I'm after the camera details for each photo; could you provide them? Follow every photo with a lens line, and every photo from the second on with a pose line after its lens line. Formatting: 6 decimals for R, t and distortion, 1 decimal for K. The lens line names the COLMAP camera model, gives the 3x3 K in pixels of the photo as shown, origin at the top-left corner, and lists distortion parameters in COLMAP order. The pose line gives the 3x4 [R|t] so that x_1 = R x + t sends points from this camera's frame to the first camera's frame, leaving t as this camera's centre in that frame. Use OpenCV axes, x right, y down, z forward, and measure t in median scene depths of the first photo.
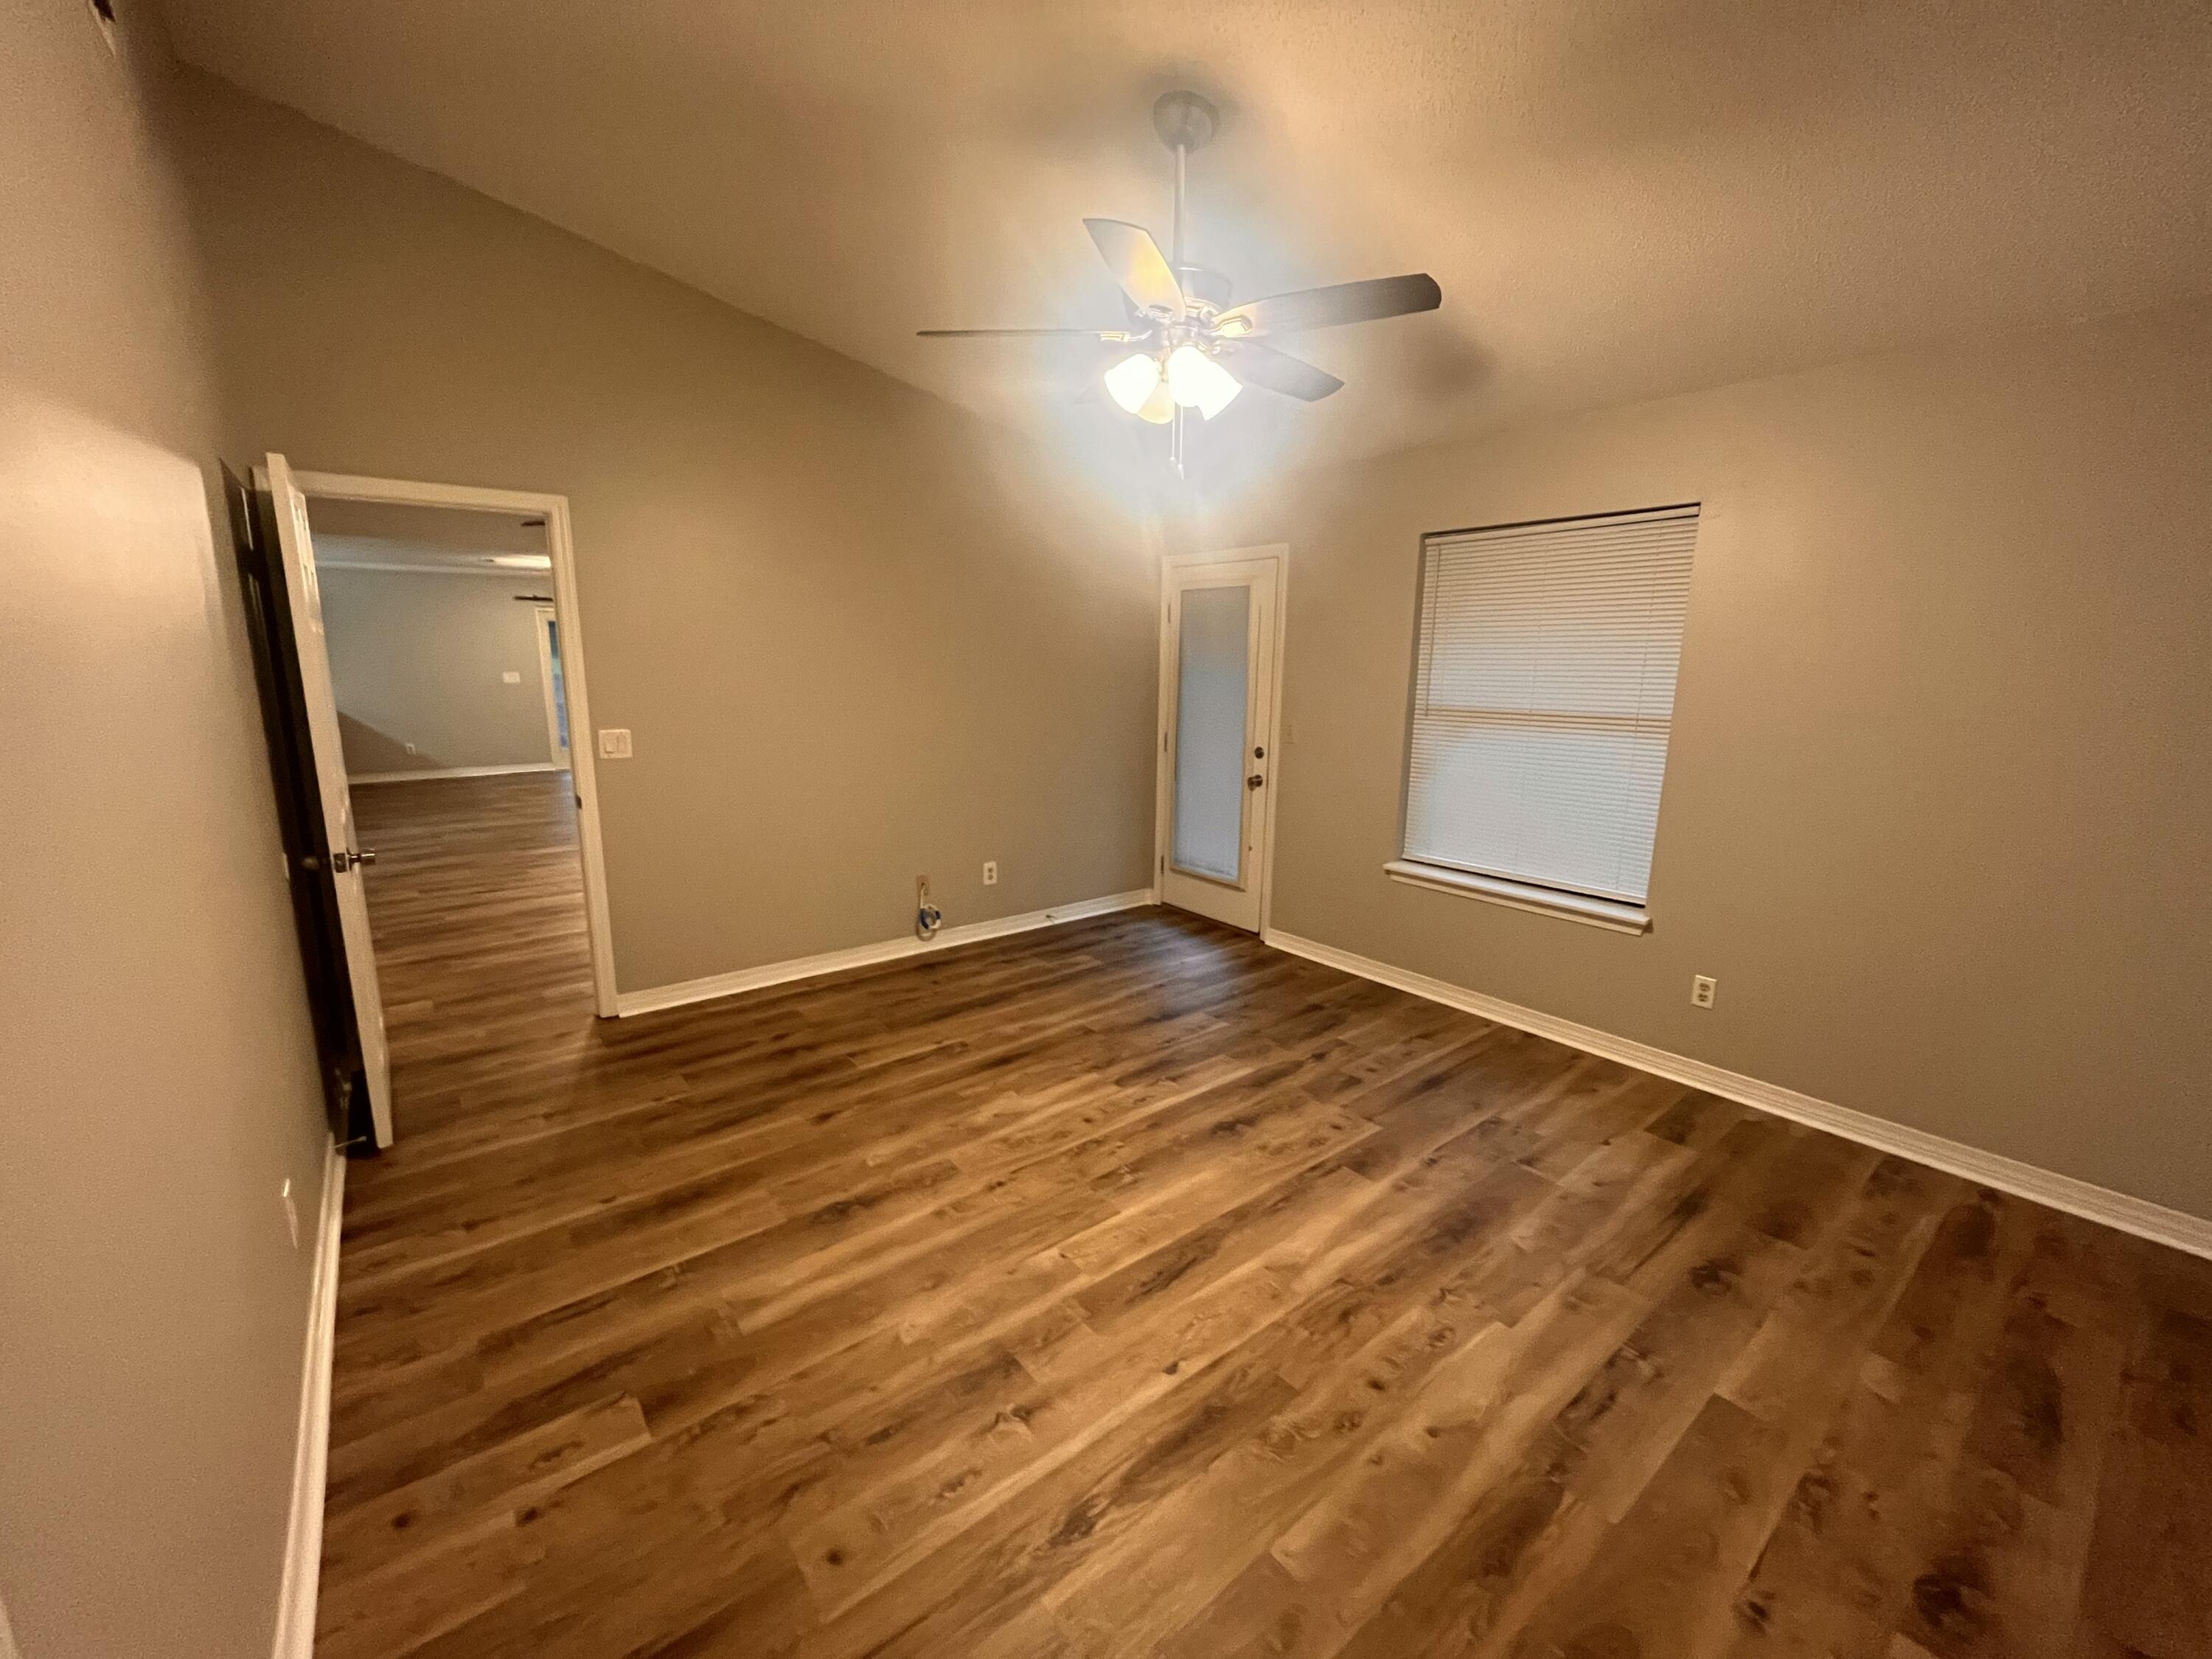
lens RADIAL K [[892.5, 0, 1101.3], [0, 892.5, 818.7], [0, 0, 1]] dist [-0.001395, 0.000446]
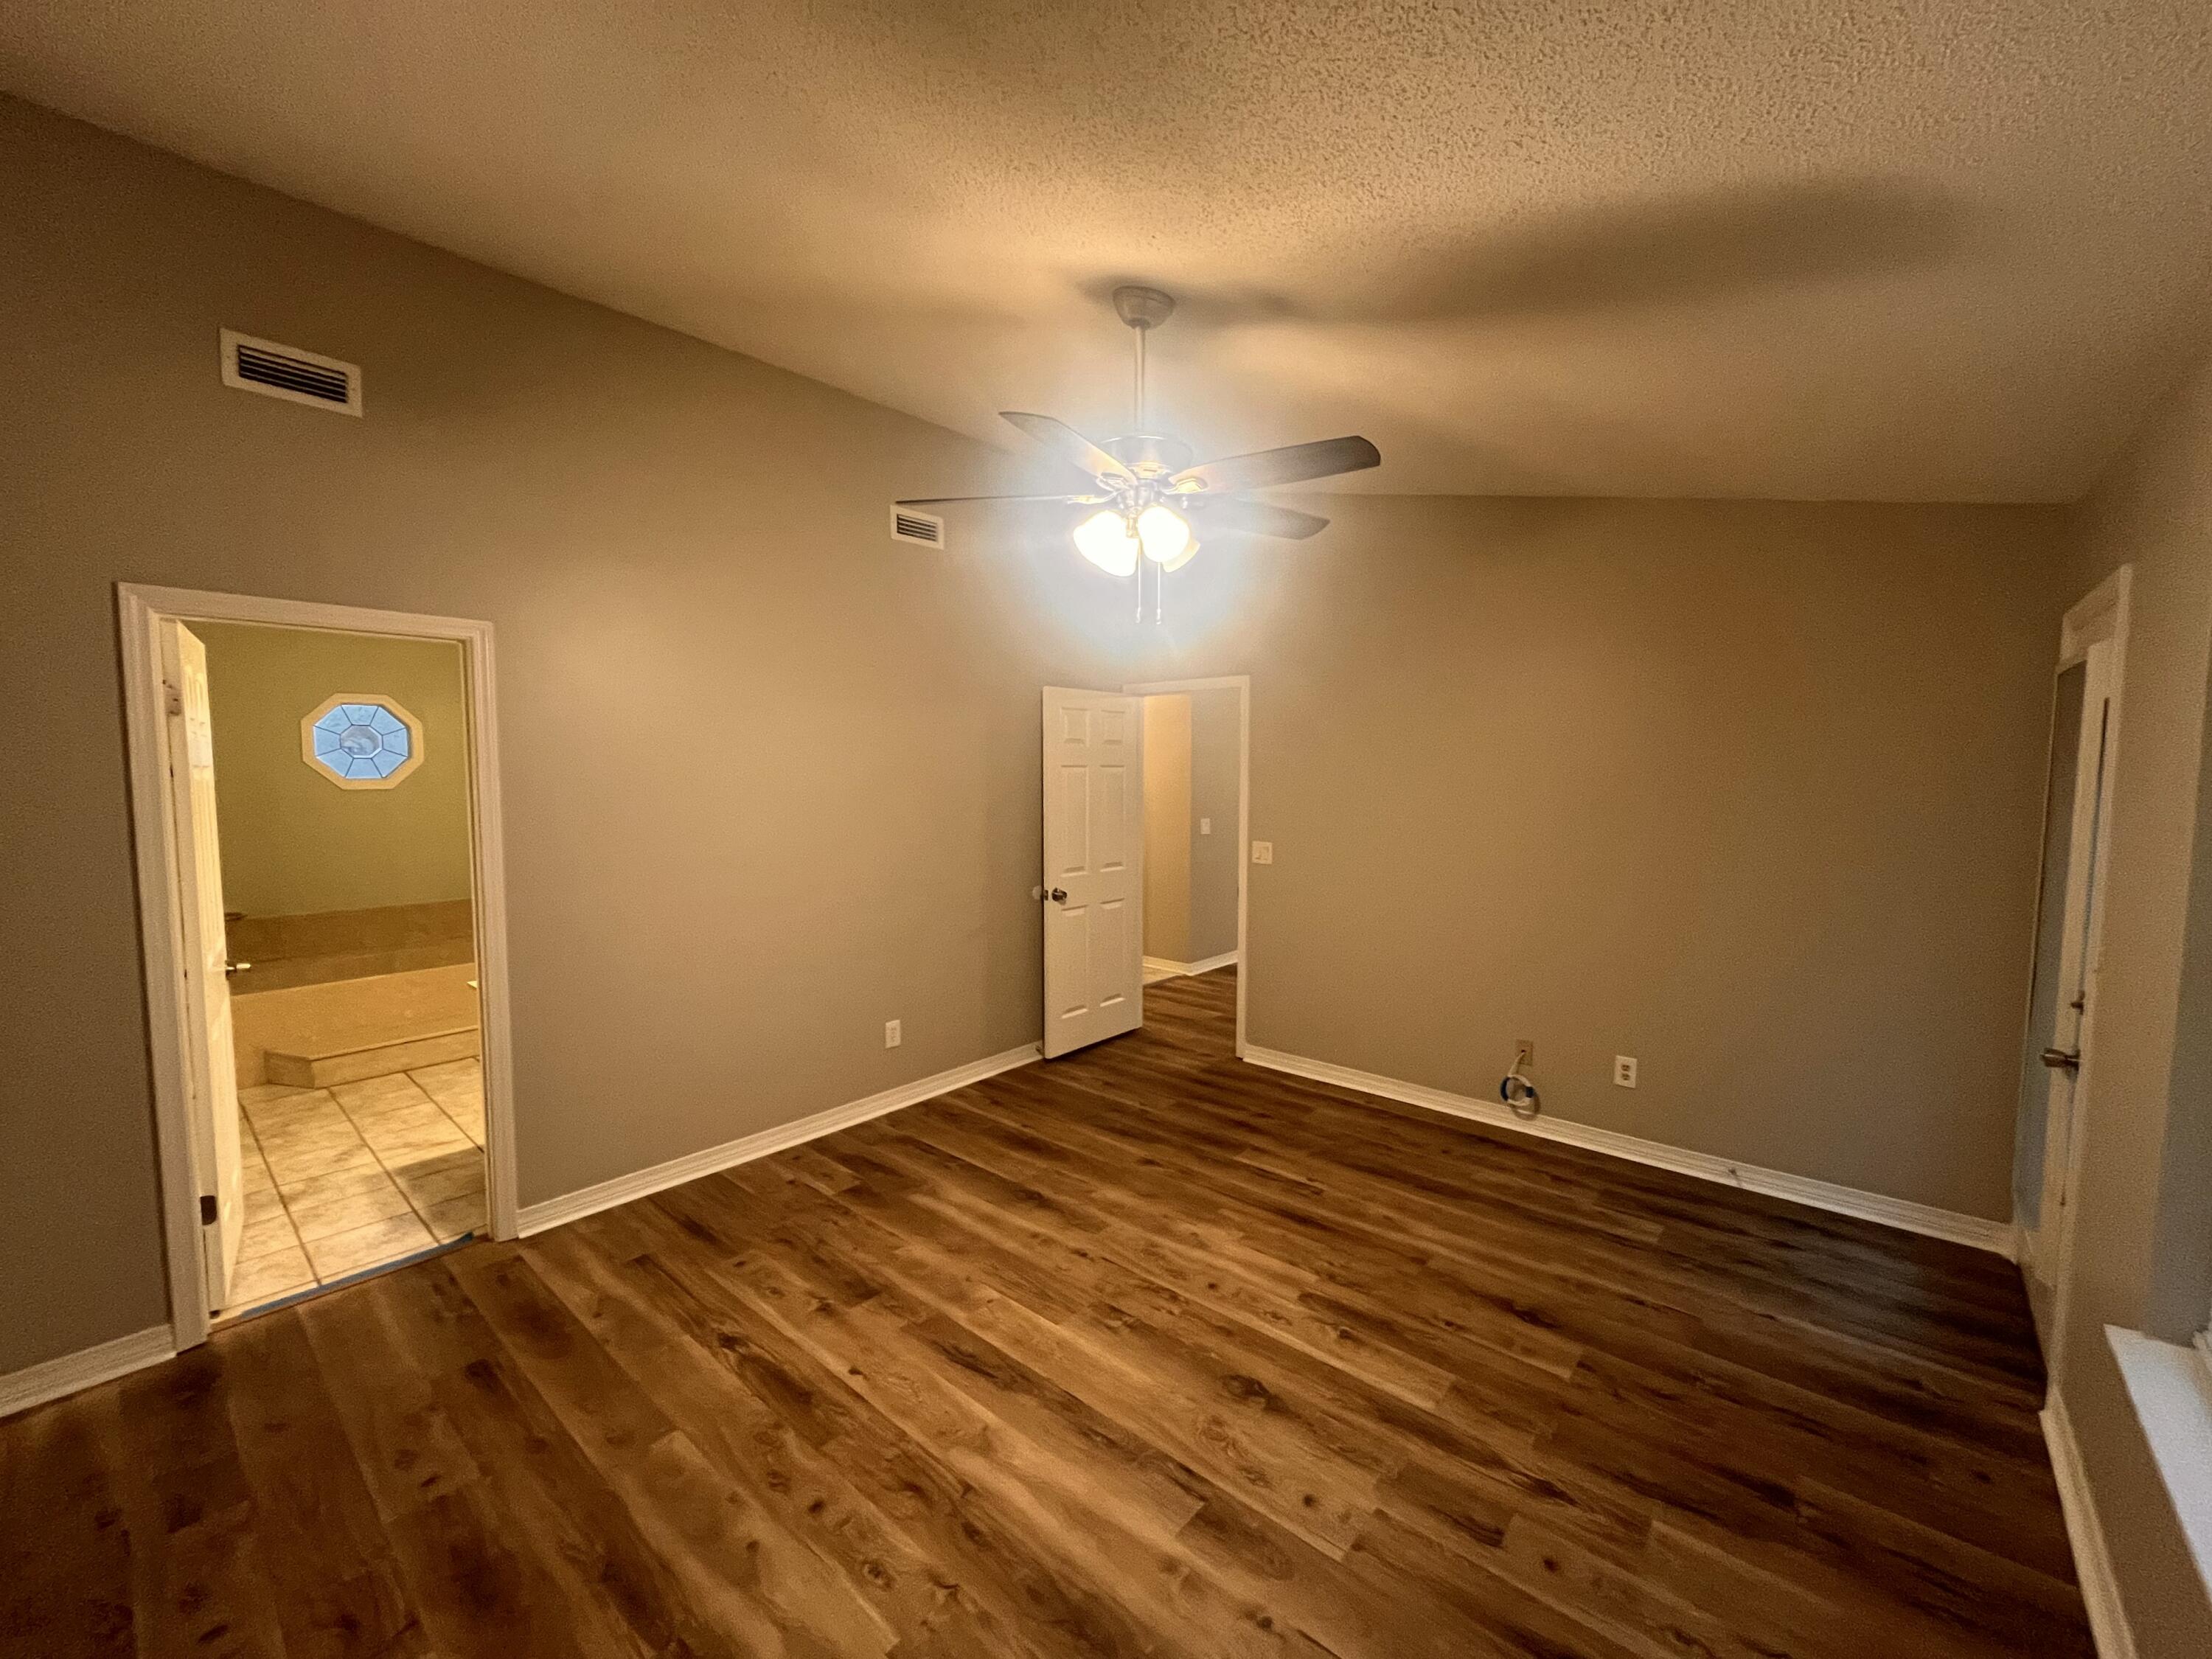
lens RADIAL K [[892.5, 0, 1109.4], [0, 892.5, 848.7], [0, 0, 1]] dist [-0.001395, 0.000446]
pose [[0.186979, 0.081769, -0.978955, 0.858825], [-0.177390, 0.982959, 0.048222, -0.137627], [0.966215, 0.164640, 0.198298, 0.657110]]
